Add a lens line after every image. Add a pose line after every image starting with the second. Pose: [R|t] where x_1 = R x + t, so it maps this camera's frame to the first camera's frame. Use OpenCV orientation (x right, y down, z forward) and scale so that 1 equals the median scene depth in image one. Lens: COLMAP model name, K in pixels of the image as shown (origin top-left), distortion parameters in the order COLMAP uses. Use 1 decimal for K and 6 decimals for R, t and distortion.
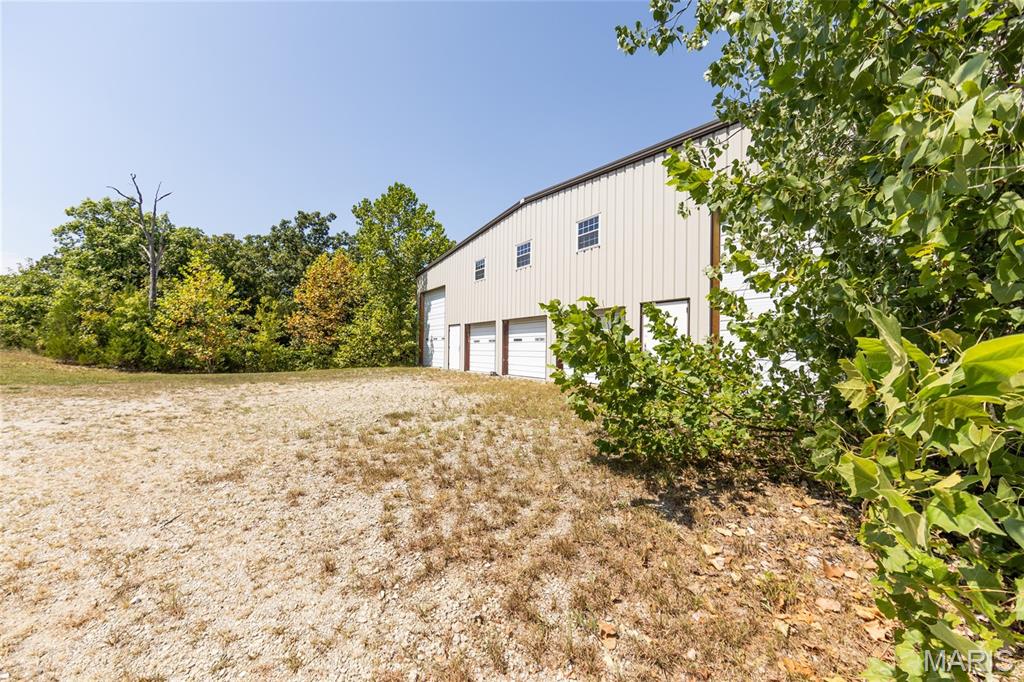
lens RADIAL K [[402.9, 0, 506.5], [0, 402.9, 358.9], [0, 0, 1]] dist [0.004632, -0.001258]
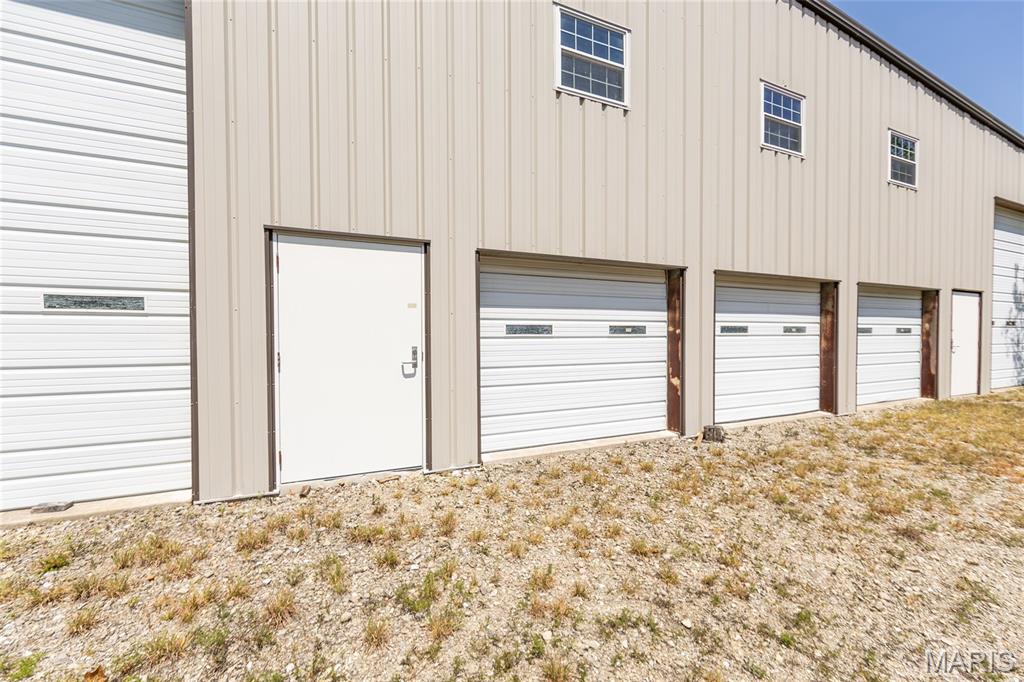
lens RADIAL K [[402.9, 0, 510.1], [0, 402.9, 354.9], [0, 0, 1]] dist [0.004632, -0.001258]
pose [[0.147117, -0.044848, 0.988102, -0.372240], [0.032354, 0.998655, 0.040510, -0.043414], [-0.988590, 0.026009, 0.148370, 1.104010]]
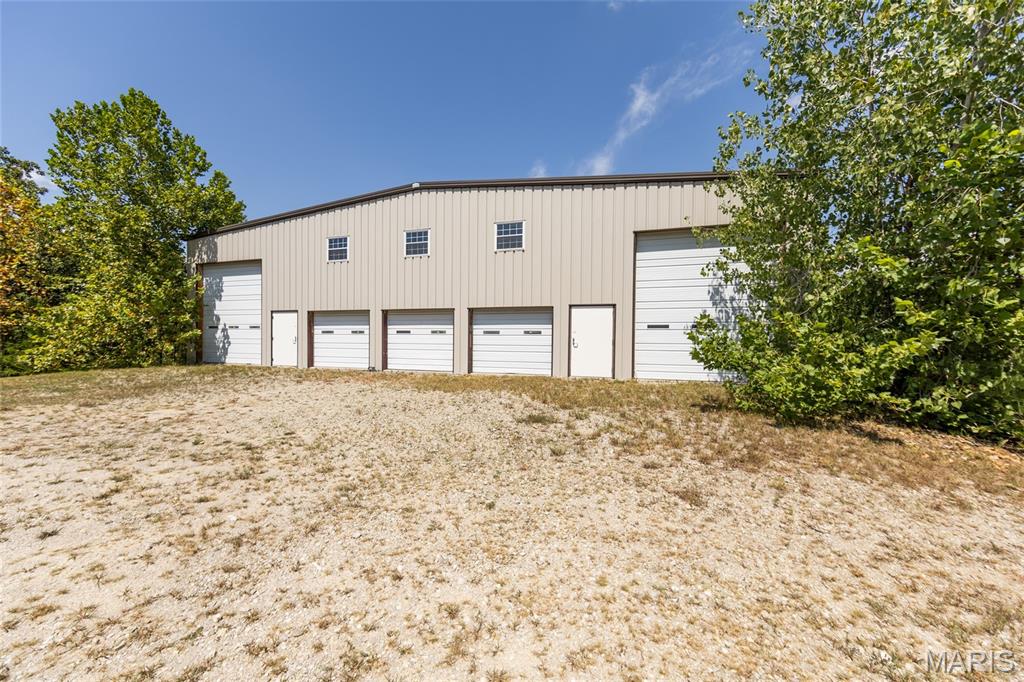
lens RADIAL K [[402.9, 0, 509.0], [0, 402.9, 350.6], [0, 0, 1]] dist [0.004632, -0.001258]
pose [[0.773961, -0.022514, 0.632833, -0.359930], [0.014255, 0.999734, 0.018132, -0.016830], [-0.633073, -0.005012, 0.774076, 0.117014]]
